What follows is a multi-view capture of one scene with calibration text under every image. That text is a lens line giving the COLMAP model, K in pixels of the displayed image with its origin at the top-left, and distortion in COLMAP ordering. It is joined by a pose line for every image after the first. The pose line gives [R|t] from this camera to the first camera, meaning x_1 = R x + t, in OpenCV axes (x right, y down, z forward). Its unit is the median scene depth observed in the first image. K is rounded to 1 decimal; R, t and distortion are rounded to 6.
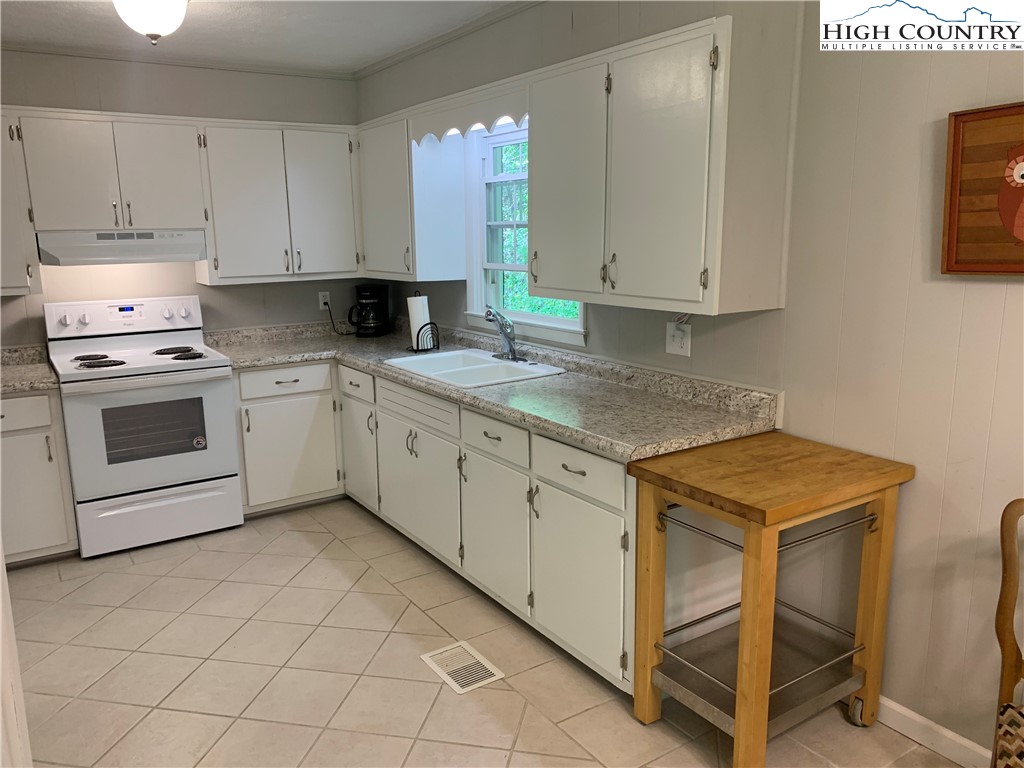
lens RADIAL K [[786.1, 0, 499.7], [0, 786.1, 379.4], [0, 0, 1]] dist [0.067129, -0.085970]
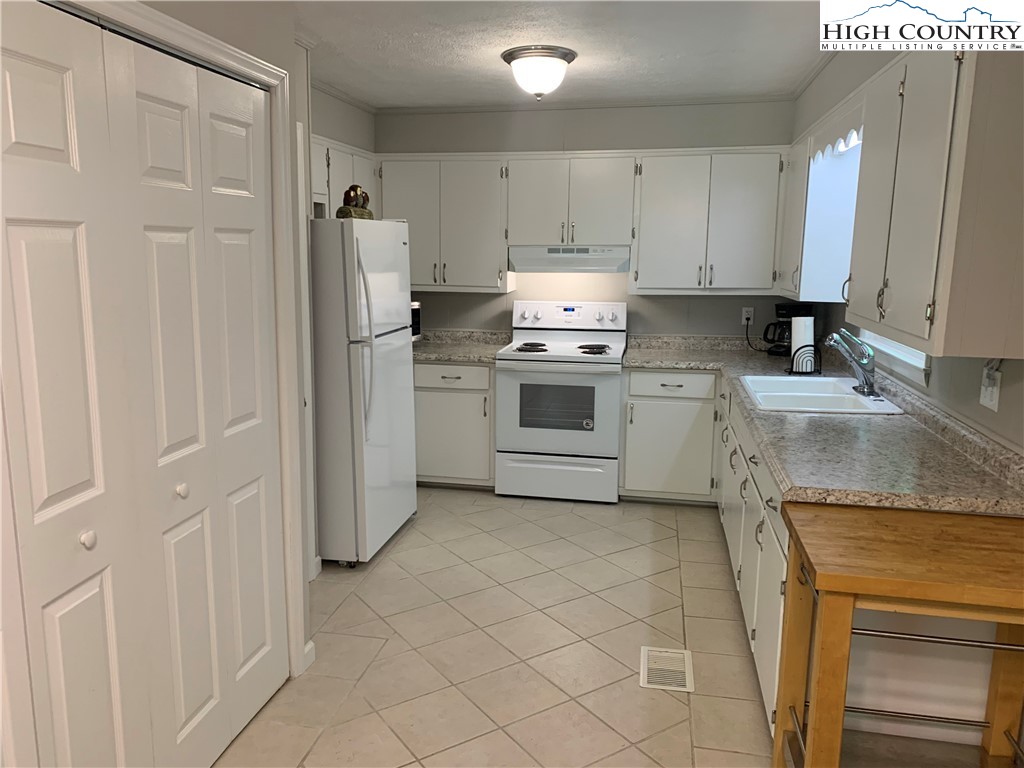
lens RADIAL K [[786.1, 0, 499.7], [0, 786.1, 379.4], [0, 0, 1]] dist [0.067129, -0.085970]
pose [[0.707520, 0.134213, -0.693832, 0.335902], [-0.148301, 0.988136, 0.039916, -0.014483], [0.690958, 0.074655, 0.719030, 0.054156]]
